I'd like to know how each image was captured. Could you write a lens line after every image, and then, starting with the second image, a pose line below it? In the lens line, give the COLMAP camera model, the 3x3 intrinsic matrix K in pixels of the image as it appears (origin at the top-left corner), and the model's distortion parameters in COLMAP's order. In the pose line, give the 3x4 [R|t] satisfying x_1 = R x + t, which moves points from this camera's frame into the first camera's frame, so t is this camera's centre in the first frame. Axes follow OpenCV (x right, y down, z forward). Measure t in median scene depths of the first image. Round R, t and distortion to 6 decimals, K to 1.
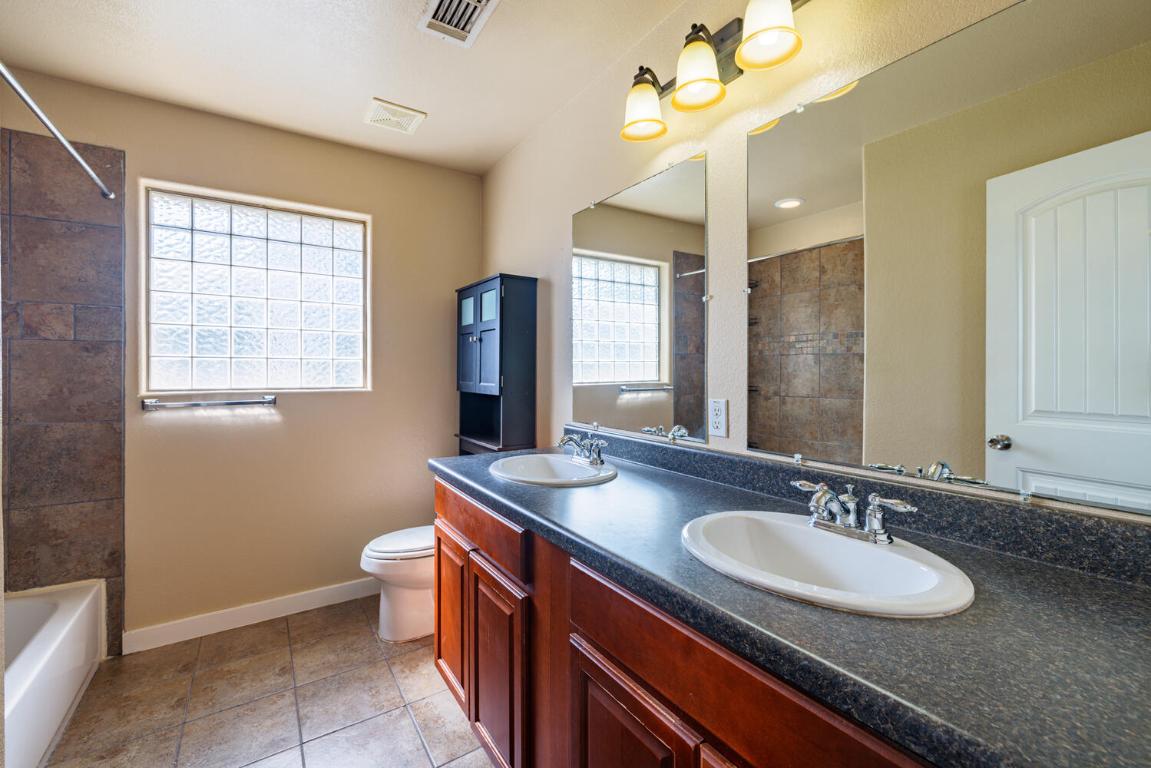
lens RADIAL K [[492.0, 0, 580.5], [0, 492.0, 371.7], [0, 0, 1]] dist [-0.001647, -0.000183]
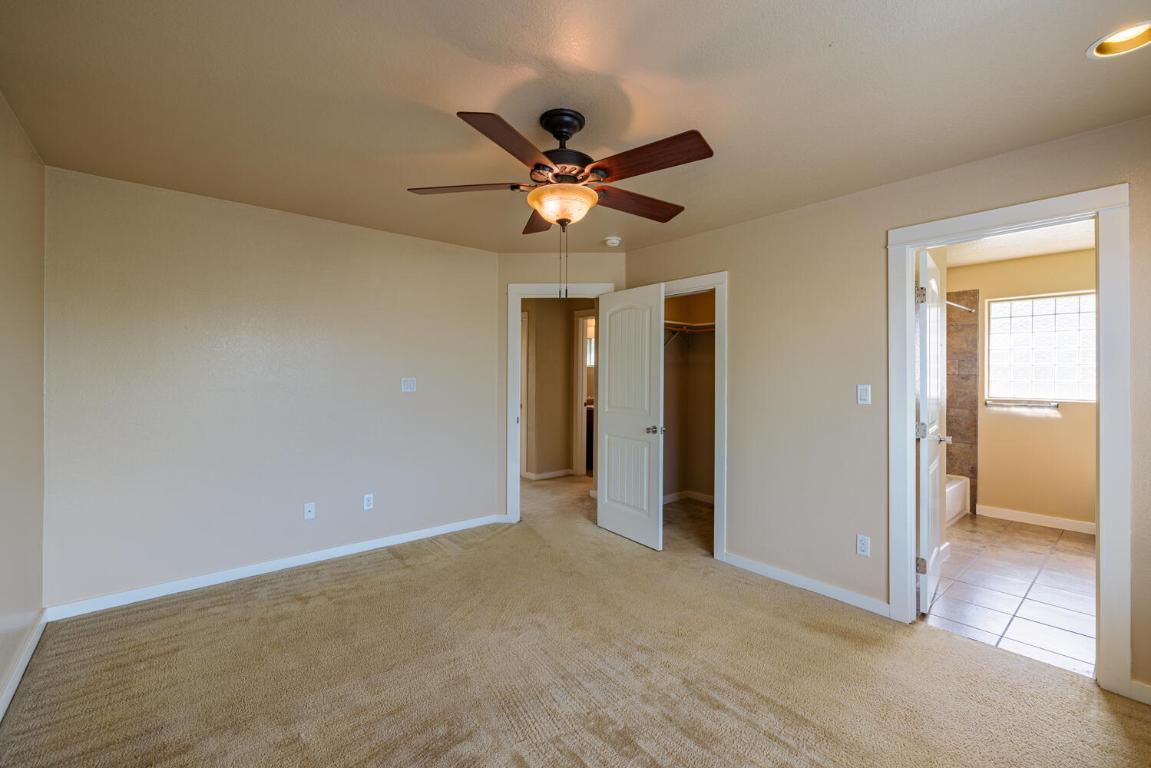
lens RADIAL K [[492.0, 0, 580.5], [0, 492.0, 371.7], [0, 0, 1]] dist [-0.001647, -0.000183]
pose [[0.140515, -0.005677, -0.990062, 1.046104], [-0.012760, 0.999890, -0.007544, -0.034602], [0.989996, 0.013693, 0.140427, -1.120751]]
